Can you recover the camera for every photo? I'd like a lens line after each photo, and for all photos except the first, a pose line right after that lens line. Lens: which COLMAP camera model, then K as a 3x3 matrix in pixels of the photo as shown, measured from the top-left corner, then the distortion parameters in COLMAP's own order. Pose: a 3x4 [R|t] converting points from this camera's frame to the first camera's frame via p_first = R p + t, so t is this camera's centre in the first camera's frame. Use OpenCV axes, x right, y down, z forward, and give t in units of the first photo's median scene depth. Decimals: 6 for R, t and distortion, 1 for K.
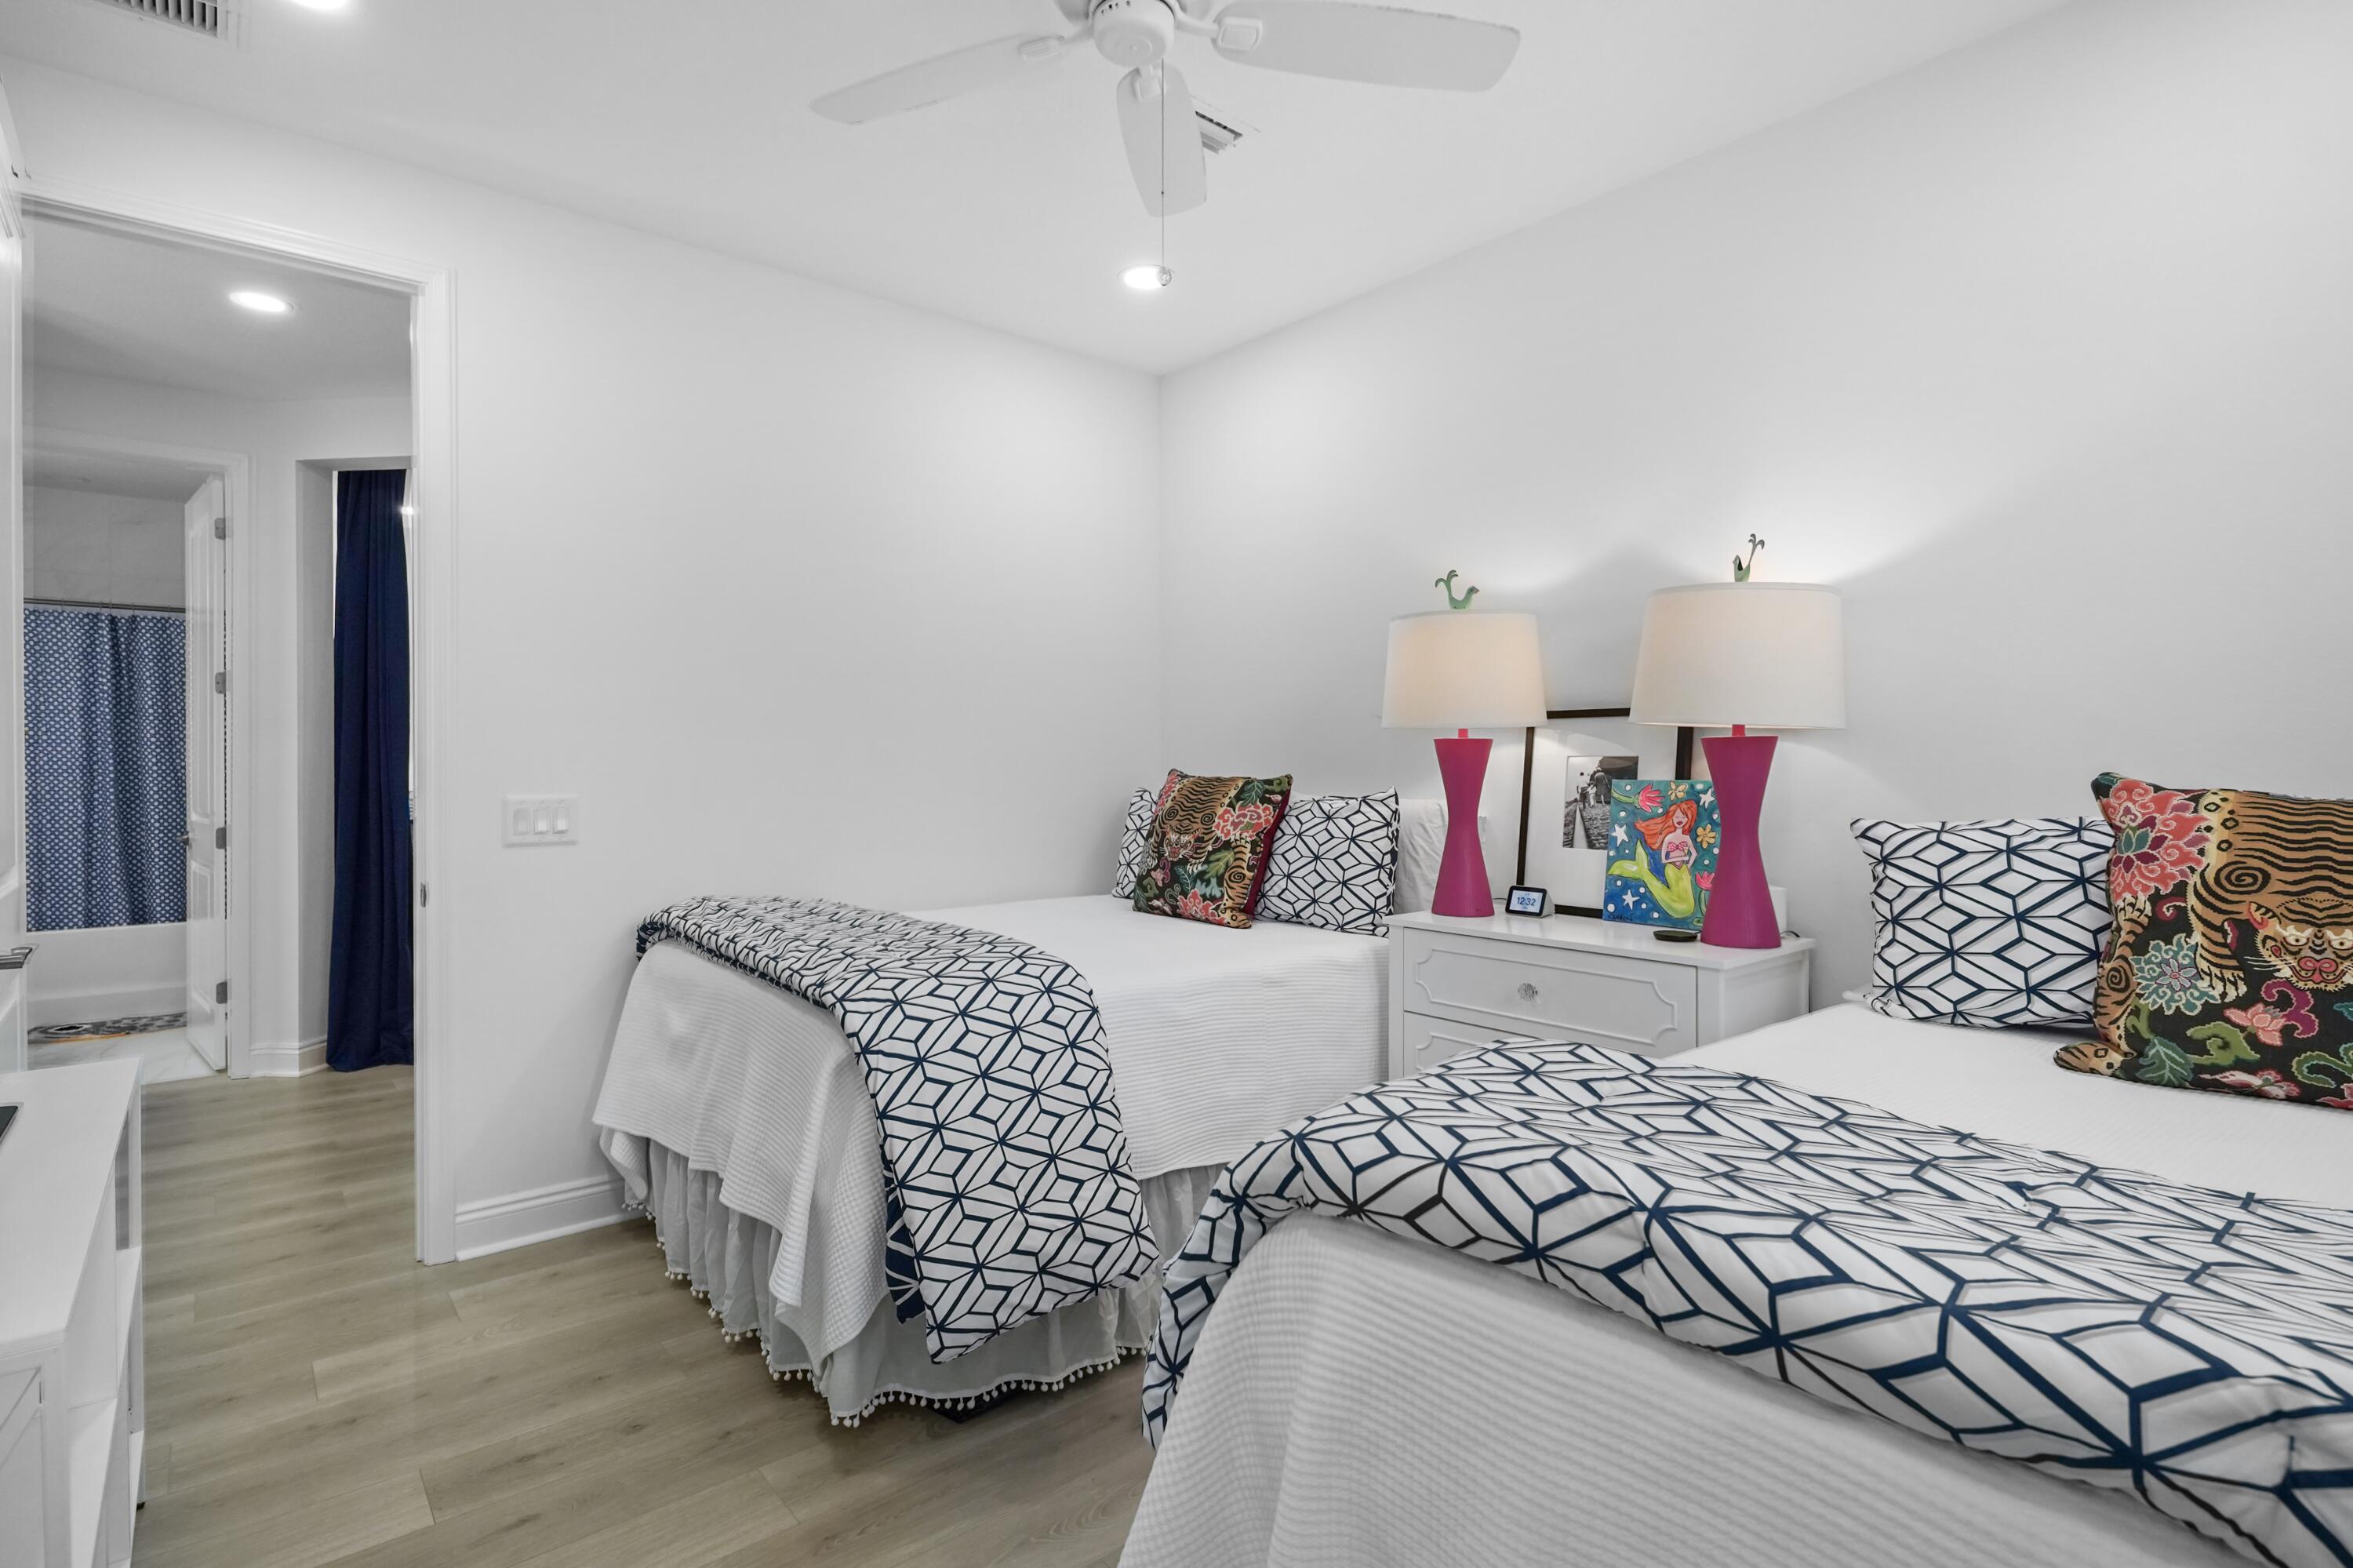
lens RADIAL K [[1126.5, 0, 1174.0], [0, 1126.5, 730.7], [0, 0, 1]] dist [0.011320, -0.000326]
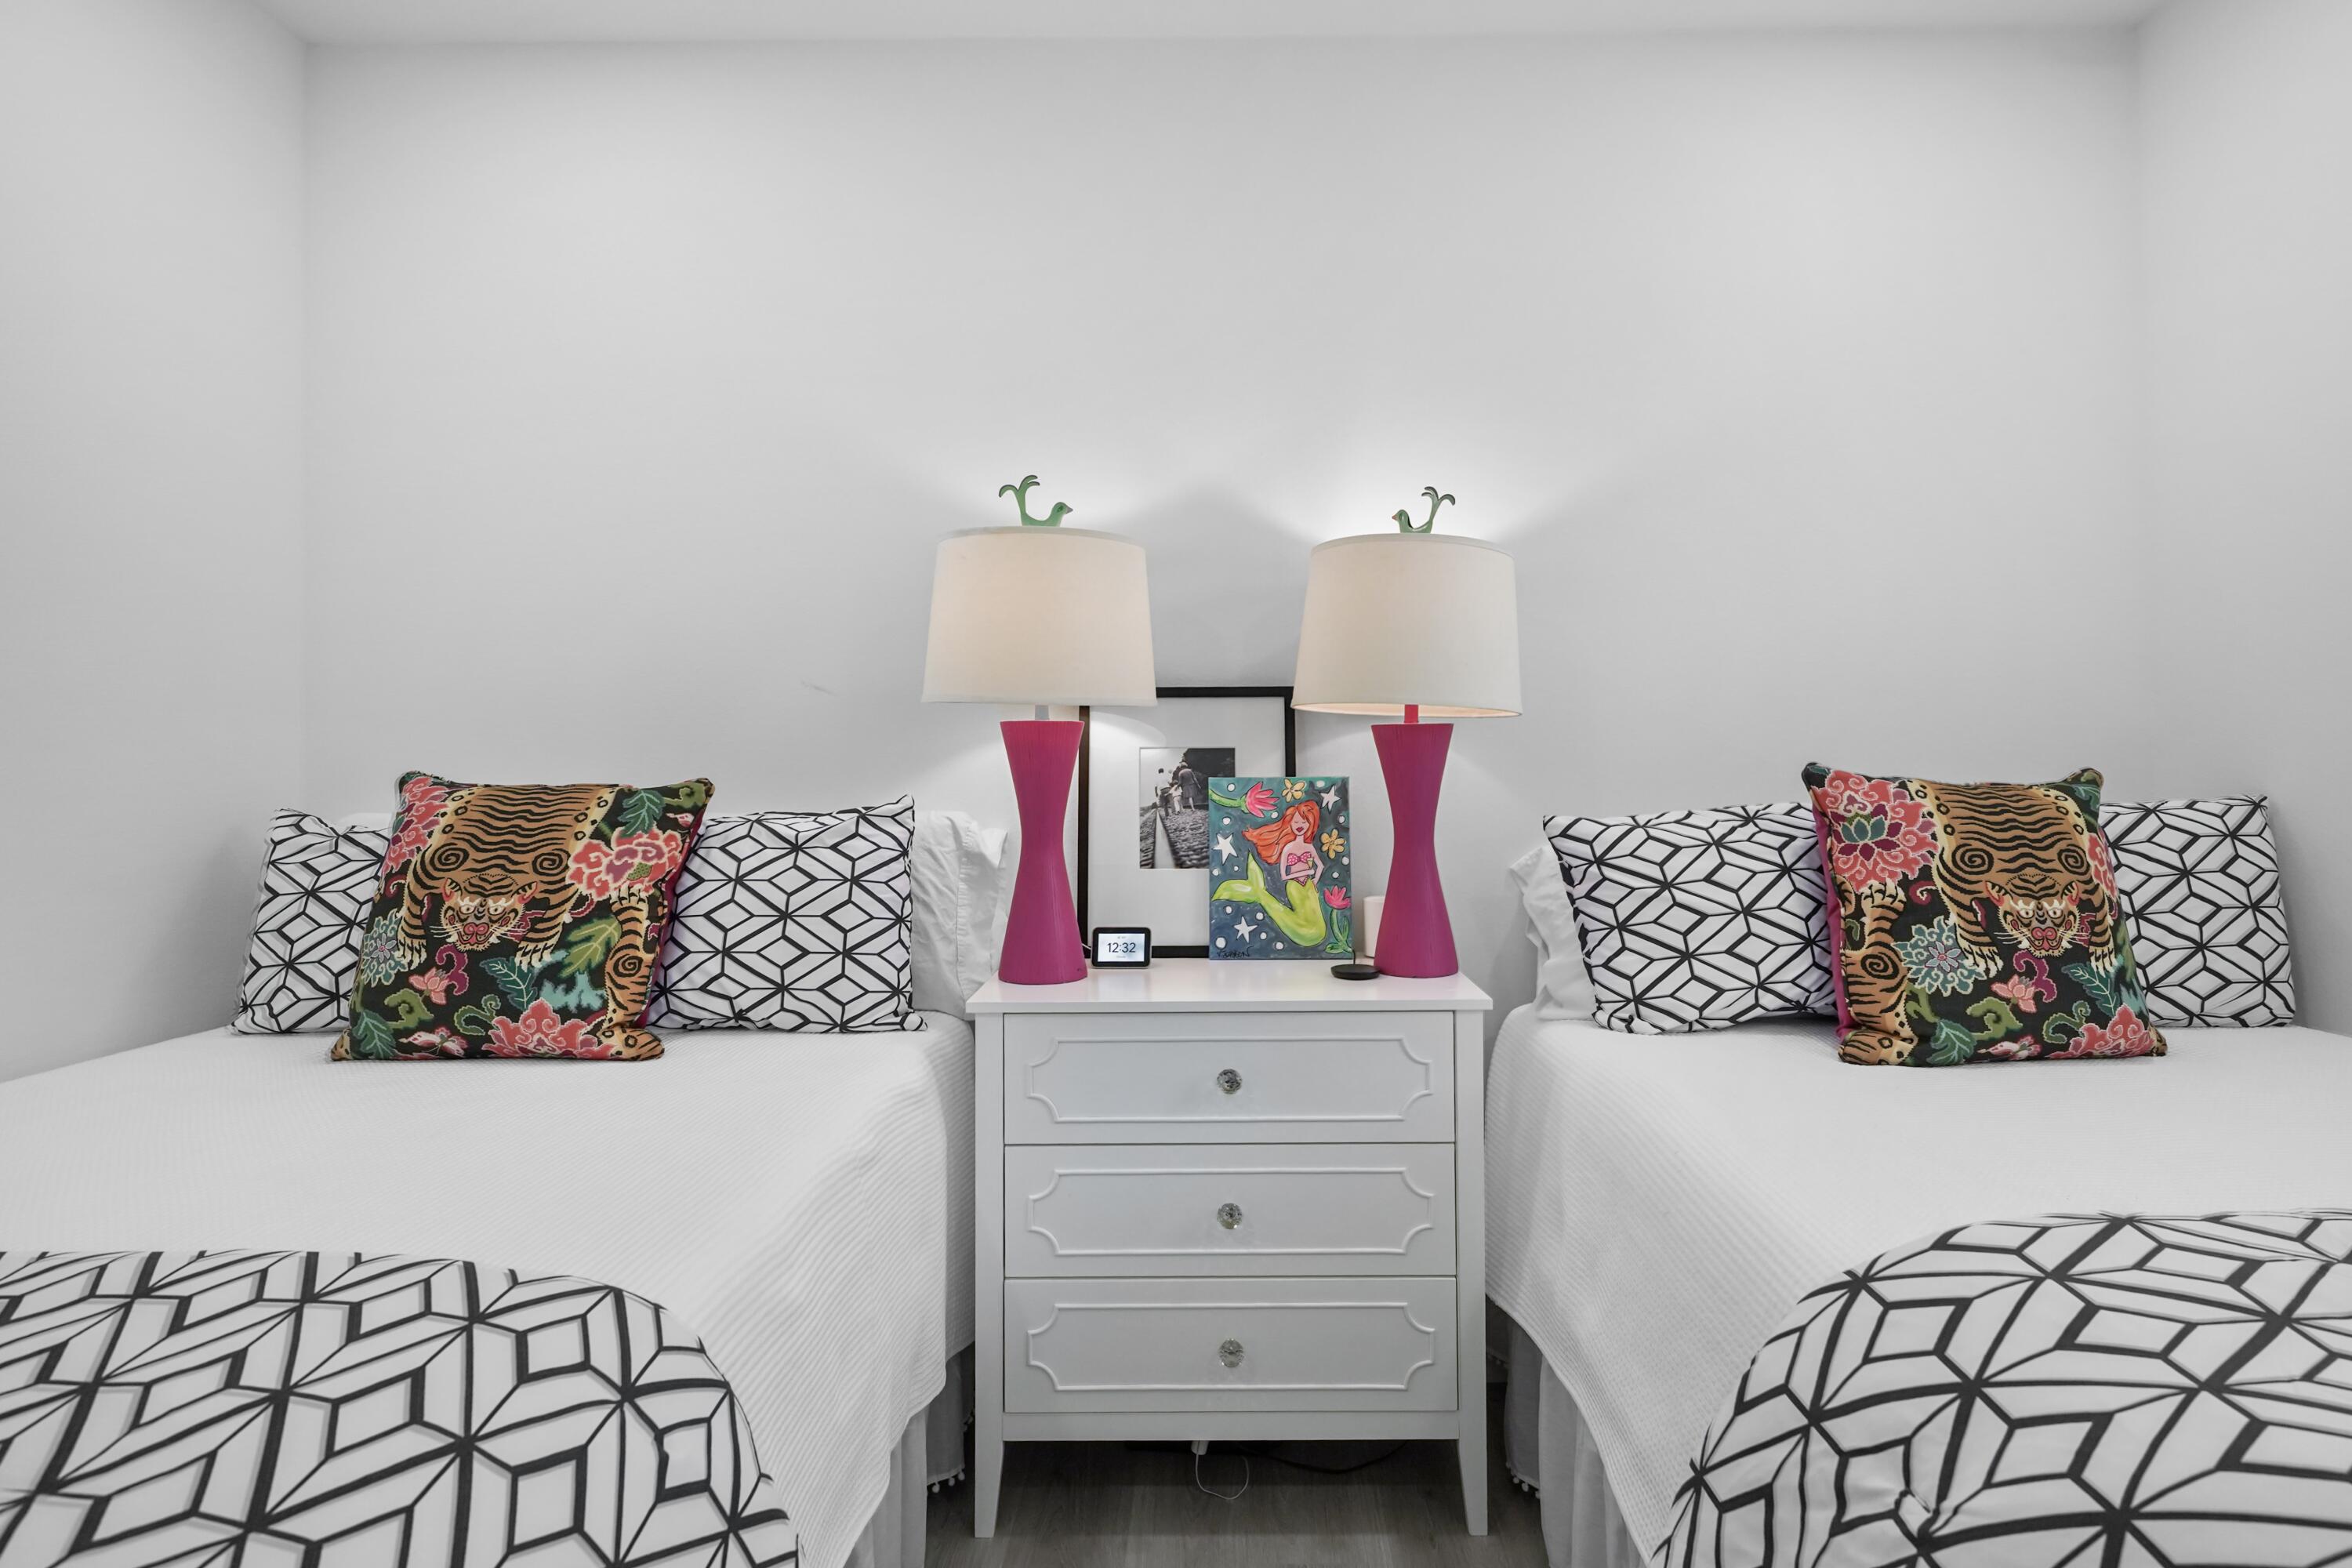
lens RADIAL K [[1126.0, 0, 1173.5], [0, 1126.0, 730.8], [0, 0, 1]] dist [0.011320, -0.000326]
pose [[0.656335, 0.015305, 0.754314, -0.222496], [-0.017134, 0.999839, -0.005379, 0.015675], [-0.754275, -0.009394, 0.656492, 0.517442]]
